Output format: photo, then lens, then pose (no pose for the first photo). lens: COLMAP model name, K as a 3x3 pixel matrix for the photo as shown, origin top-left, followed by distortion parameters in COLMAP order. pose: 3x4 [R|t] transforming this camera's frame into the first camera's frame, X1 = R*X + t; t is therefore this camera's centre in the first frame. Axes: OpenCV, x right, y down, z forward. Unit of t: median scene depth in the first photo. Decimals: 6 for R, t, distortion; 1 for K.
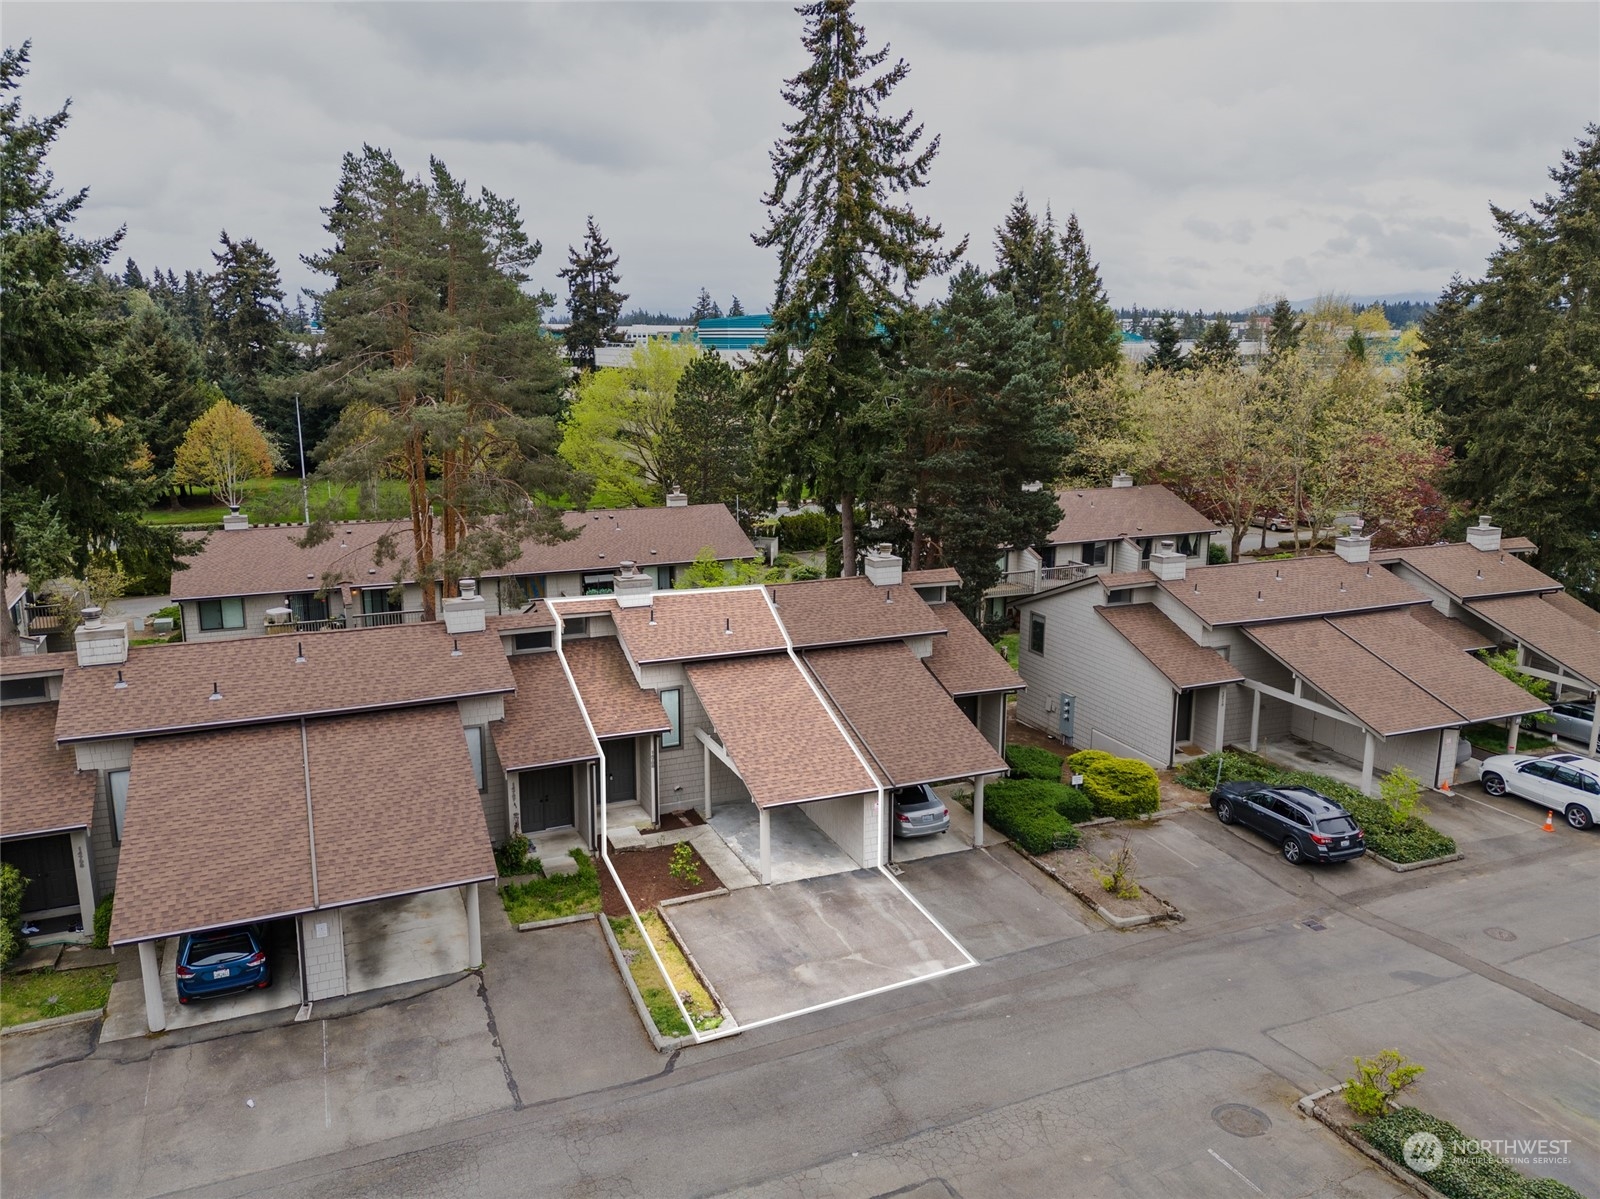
lens RADIAL K [[1188.9, 0, 800.0], [0, 1188.9, 599.5], [0, 0, 1]] dist [0.046007, -0.003931]
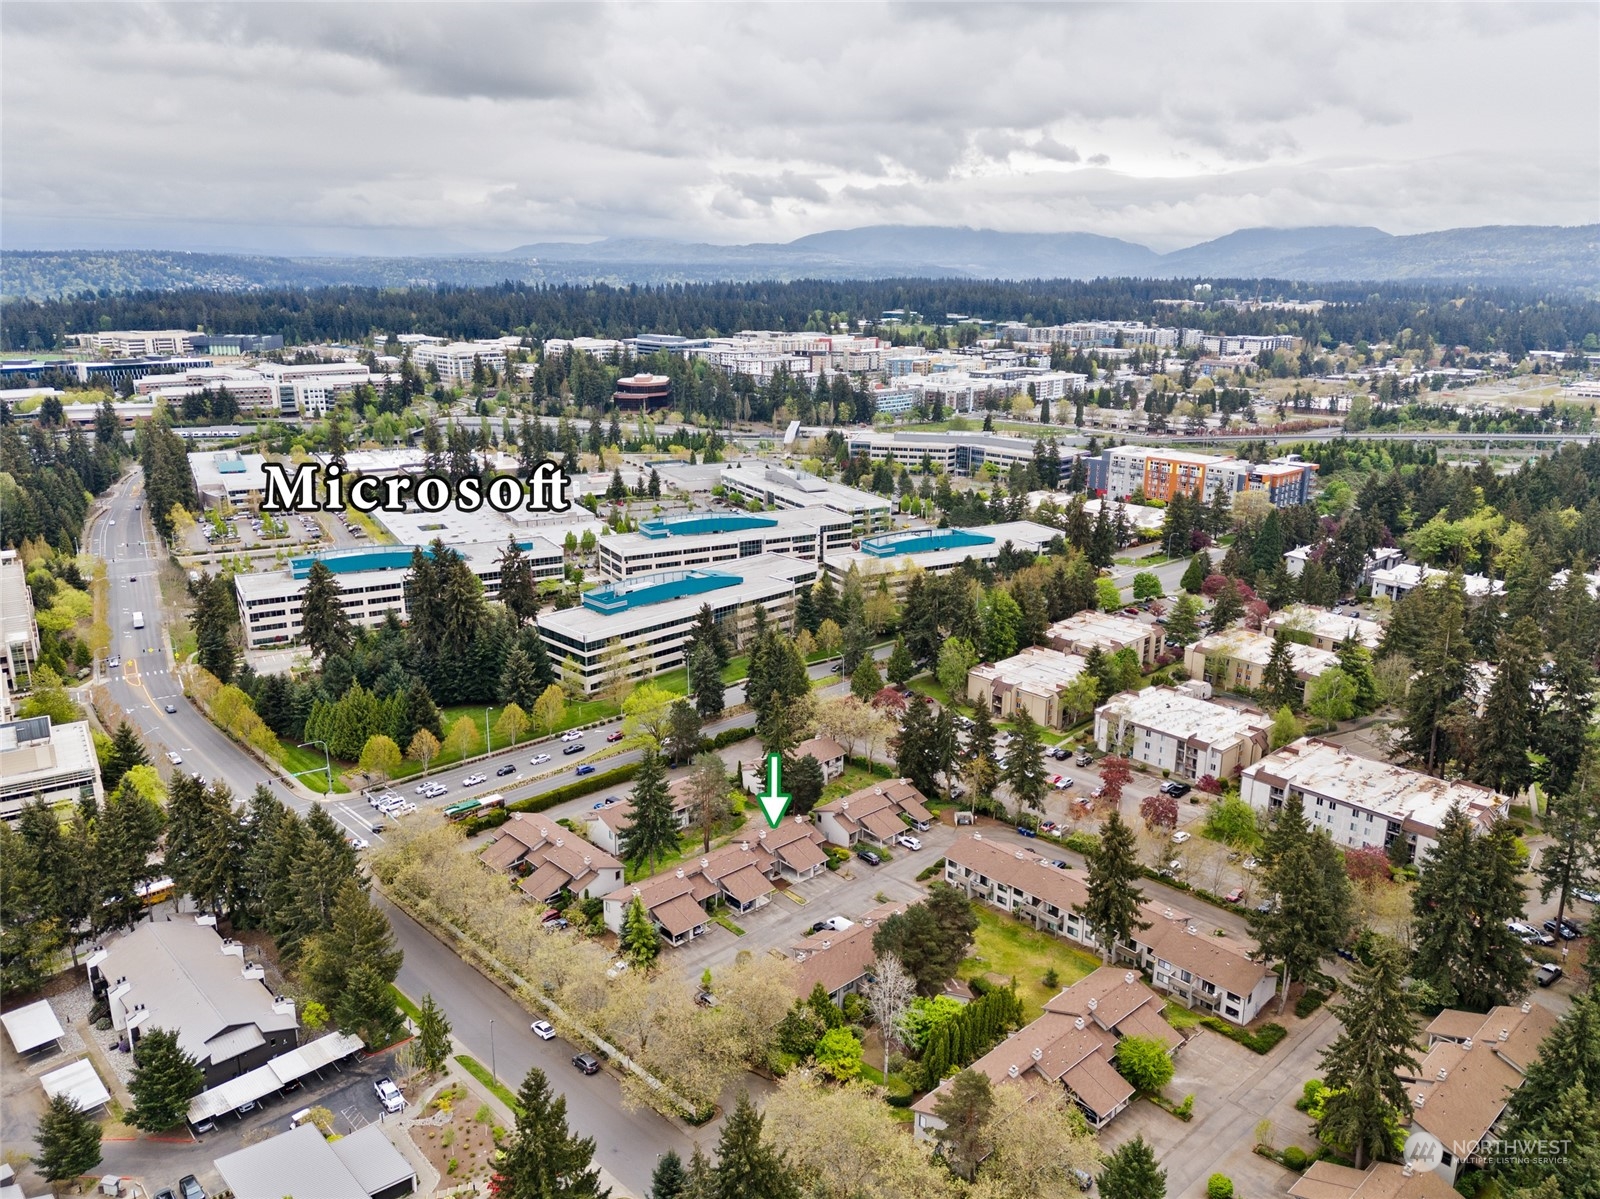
lens RADIAL K [[1184.3, 0, 800.0], [0, 1184.3, 599.5], [0, 0, 1]] dist [0.082029, -0.001114]
pose [[0.937328, -0.084988, 0.337926, -2.100938], [0.059643, 0.994619, 0.084708, -1.868047], [-0.343307, -0.059244, 0.937353, -5.059164]]
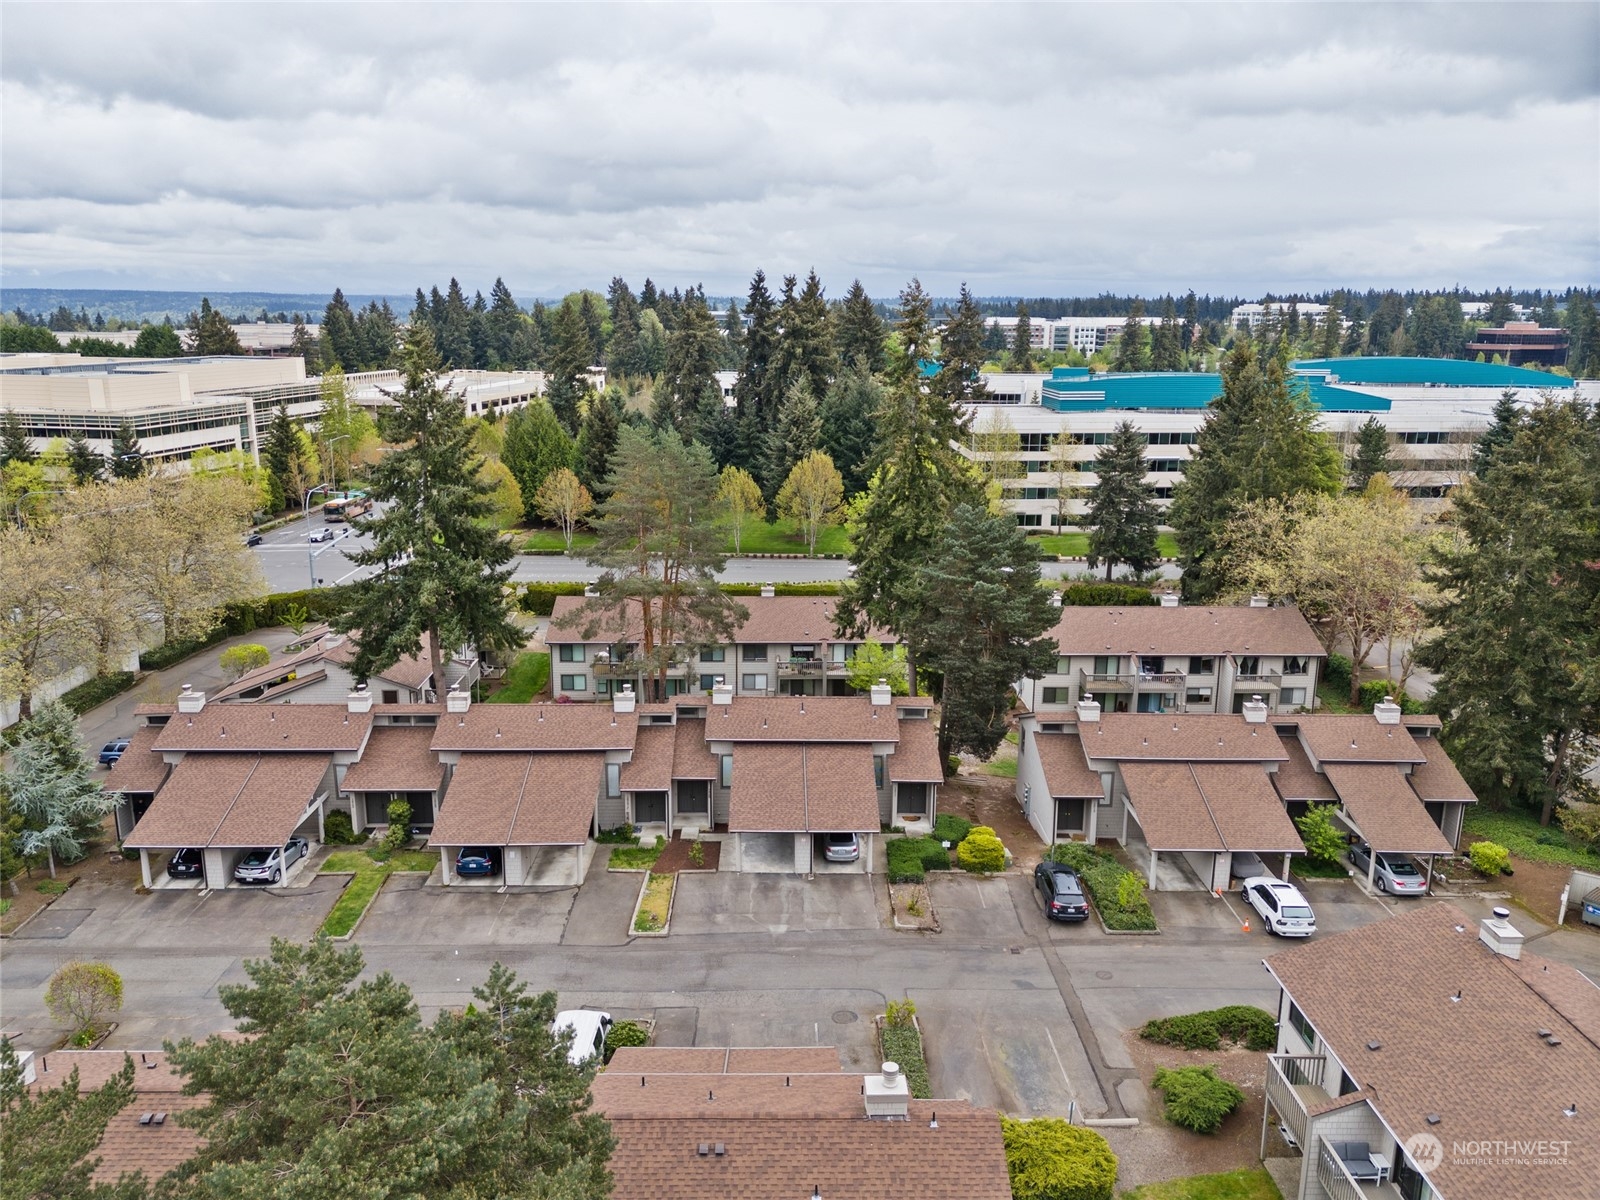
lens RADIAL K [[1184.3, 0, 800.0], [0, 1184.3, 600.0], [0, 0, 1]] dist [0.082029, -0.001114]
pose [[0.925321, 0.095734, -0.366901, 0.693102], [-0.087255, 0.995396, 0.039668, -0.264240], [0.369009, -0.004691, 0.929414, -0.690336]]
